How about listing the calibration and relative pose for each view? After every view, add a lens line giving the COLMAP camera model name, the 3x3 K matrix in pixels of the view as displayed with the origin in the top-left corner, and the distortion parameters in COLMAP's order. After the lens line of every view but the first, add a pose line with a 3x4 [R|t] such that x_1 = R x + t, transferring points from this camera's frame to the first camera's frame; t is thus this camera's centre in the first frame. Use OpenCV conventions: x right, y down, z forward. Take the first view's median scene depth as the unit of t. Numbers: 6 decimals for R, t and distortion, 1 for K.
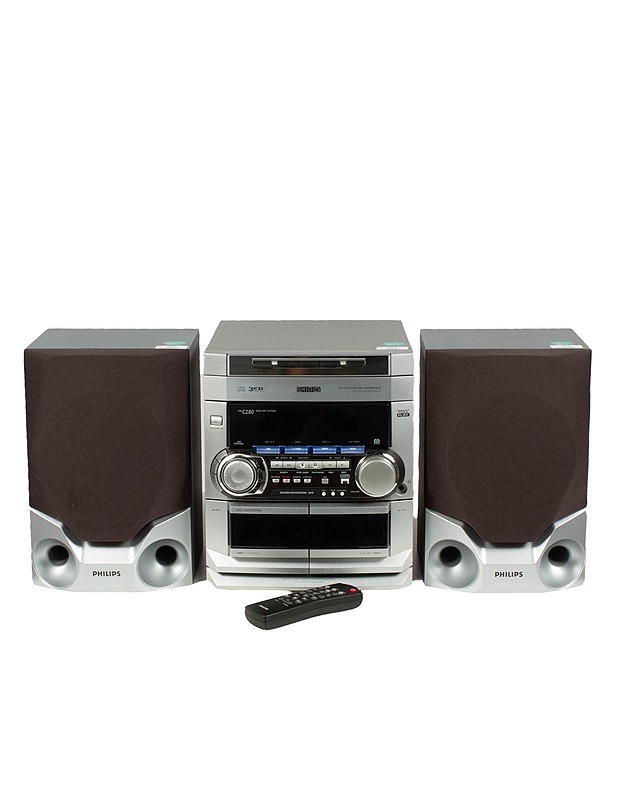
lens RADIAL K [[1310.6, 0, 313.3], [0, 1310.6, 400.6], [0, 0, 1]] dist [-0.017886, 0.000000]
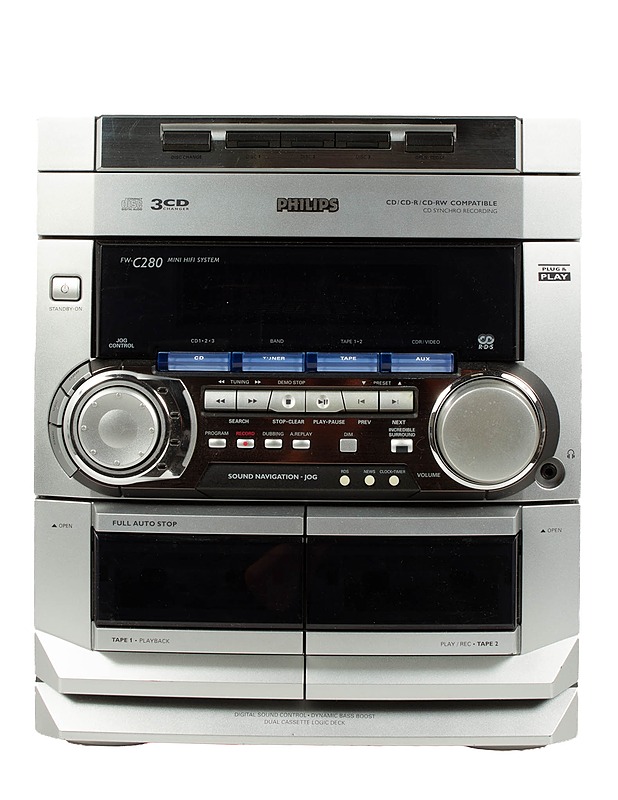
lens RADIAL K [[1455.7, 0, 301.6], [0, 1455.7, 398.8], [0, 0, 1]] dist [0.022471, 0.000000]
pose [[0.999914, 0.009475, -0.009100, -0.000753], [-0.010476, 0.993058, -0.117157, 0.097075], [0.007927, 0.117242, 0.993072, 0.583676]]
